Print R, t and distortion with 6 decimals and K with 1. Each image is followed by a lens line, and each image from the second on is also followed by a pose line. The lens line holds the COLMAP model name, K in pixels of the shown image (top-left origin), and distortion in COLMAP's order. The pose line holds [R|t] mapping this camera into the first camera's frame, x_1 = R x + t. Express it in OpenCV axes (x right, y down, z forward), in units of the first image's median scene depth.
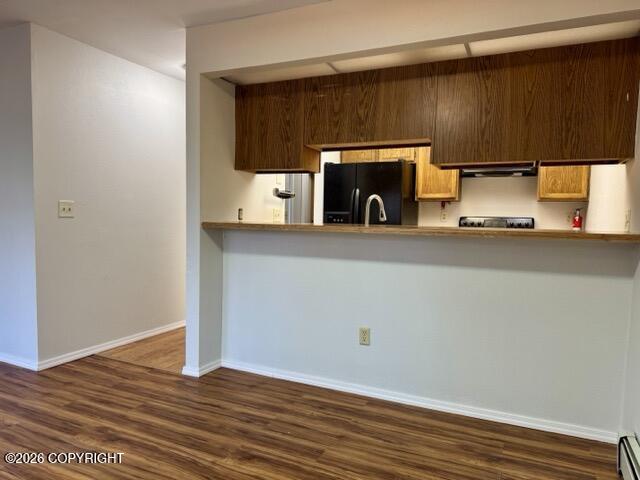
lens RADIAL K [[456.7, 0, 319.7], [0, 456.7, 241.5], [0, 0, 1]] dist [0.050589, -0.061709]
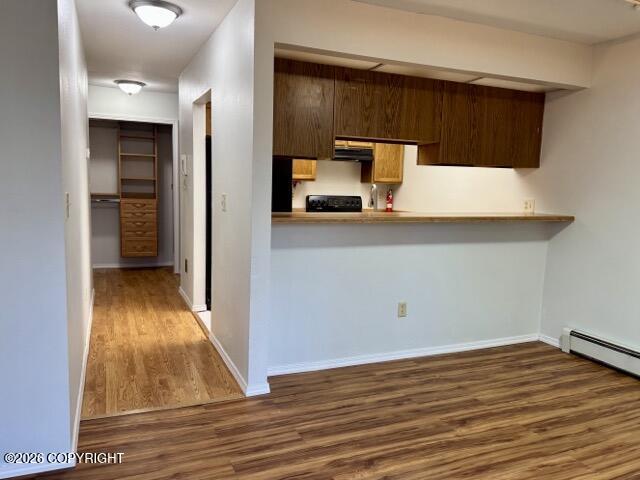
lens RADIAL K [[488.1, 0, 322.7], [0, 488.1, 240.3], [0, 0, 1]] dist [0.046393, -0.007058]
pose [[0.651866, -0.084272, 0.753637, -0.996791], [0.026112, 0.995711, 0.088754, -0.087068], [-0.757884, -0.038177, 0.651271, 0.364155]]
